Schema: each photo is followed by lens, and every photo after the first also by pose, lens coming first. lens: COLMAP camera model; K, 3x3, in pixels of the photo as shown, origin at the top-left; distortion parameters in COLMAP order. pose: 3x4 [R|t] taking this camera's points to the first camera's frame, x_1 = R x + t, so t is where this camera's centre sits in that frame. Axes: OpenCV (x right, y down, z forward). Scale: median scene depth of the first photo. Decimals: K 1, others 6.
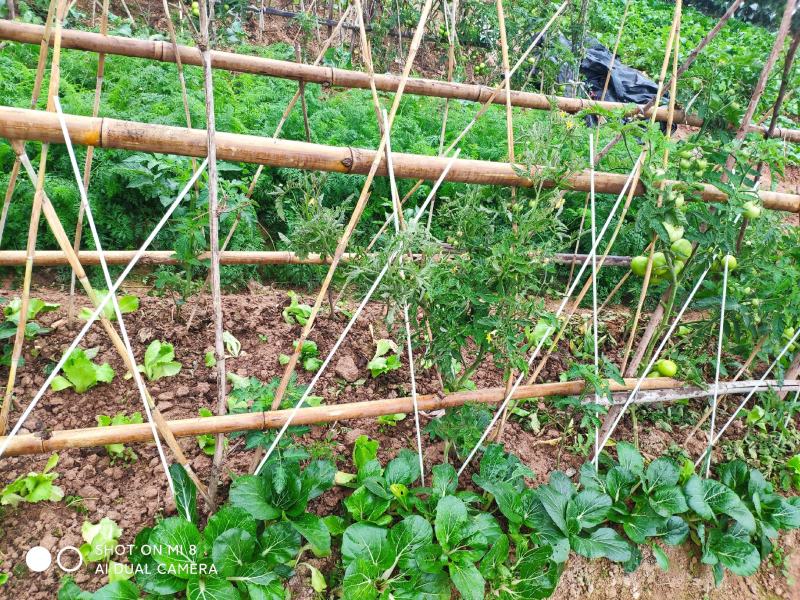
lens RADIAL K [[614.6, 0, 400.0], [0, 614.6, 300.0], [0, 0, 1]] dist [-0.009165, -0.045948]
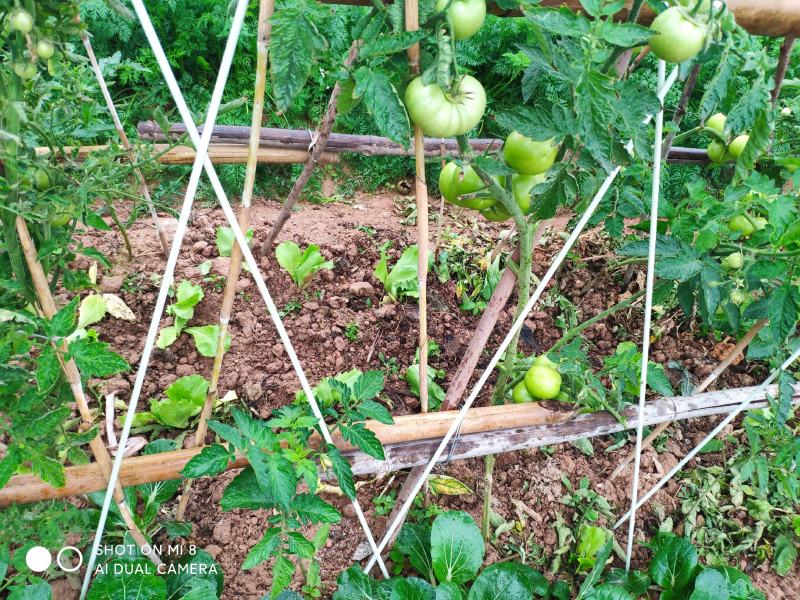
lens RADIAL K [[614.6, 0, 400.0], [0, 614.6, 300.0], [0, 0, 1]] dist [-0.009165, -0.045948]
pose [[0.993703, 0.012742, -0.111323, 0.397193], [0.011676, 0.976330, 0.215973, -0.069002], [0.111440, -0.215913, 0.970032, 0.543207]]
